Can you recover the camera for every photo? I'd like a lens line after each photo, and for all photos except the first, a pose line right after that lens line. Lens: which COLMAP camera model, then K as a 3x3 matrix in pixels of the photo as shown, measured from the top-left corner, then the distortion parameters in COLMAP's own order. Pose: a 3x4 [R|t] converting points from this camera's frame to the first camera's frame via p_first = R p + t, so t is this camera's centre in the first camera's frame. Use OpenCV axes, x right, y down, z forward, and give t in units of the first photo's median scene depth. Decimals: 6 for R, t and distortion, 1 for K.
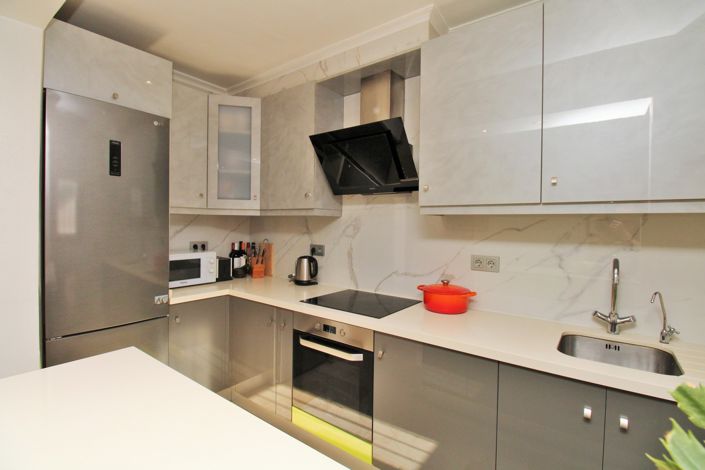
lens RADIAL K [[335.8, 0, 361.2], [0, 335.8, 230.3], [0, 0, 1]] dist [-0.019010, -0.000751]
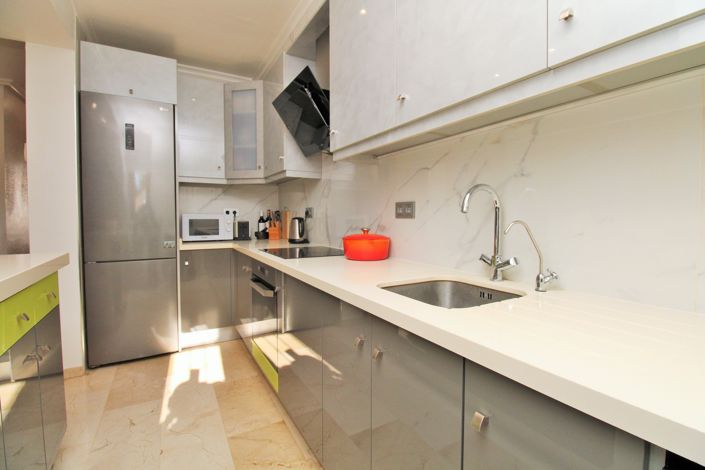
lens RADIAL K [[340.9, 0, 353.2], [0, 340.9, 230.0], [0, 0, 1]] dist [-0.005827, -0.000447]
pose [[0.910933, 0.000464, -0.412555, 0.488058], [0.007279, 0.999826, 0.017195, 0.106493], [0.412491, -0.018666, 0.910770, 0.067486]]
